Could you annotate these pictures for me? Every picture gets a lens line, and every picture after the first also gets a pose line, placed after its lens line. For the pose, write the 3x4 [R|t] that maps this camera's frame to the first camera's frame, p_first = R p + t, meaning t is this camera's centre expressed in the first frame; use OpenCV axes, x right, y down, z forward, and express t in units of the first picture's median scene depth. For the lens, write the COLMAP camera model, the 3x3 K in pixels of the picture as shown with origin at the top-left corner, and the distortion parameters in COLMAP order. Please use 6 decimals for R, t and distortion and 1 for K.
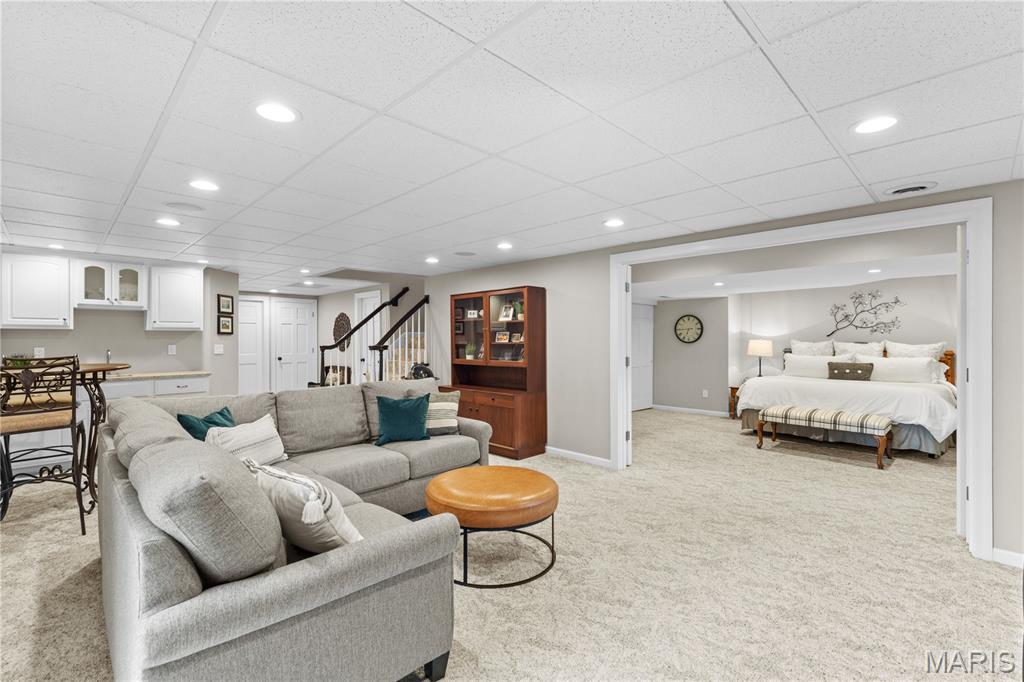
lens RADIAL K [[461.7, 0, 508.0], [0, 461.7, 339.6], [0, 0, 1]] dist [-0.002761, 0.000935]
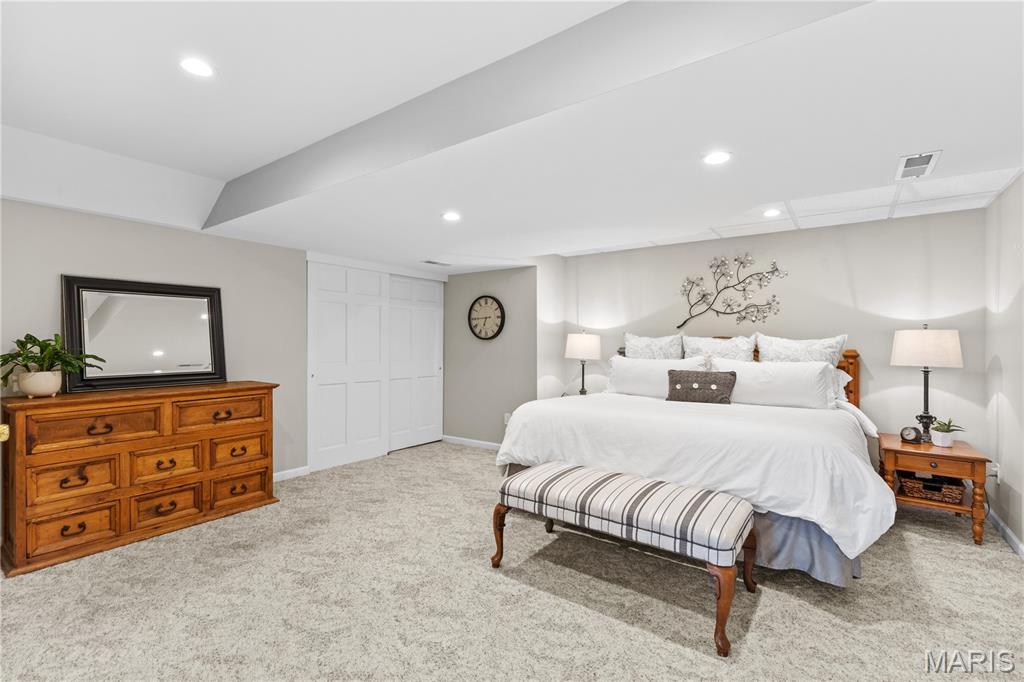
lens RADIAL K [[461.7, 0, 512.1], [0, 461.7, 341.2], [0, 0, 1]] dist [-0.002761, 0.000935]
pose [[0.986382, 0.001375, 0.164462, 0.409514], [-0.000939, 0.999996, -0.002730, 0.014273], [-0.164466, 0.002538, 0.986380, 0.464535]]
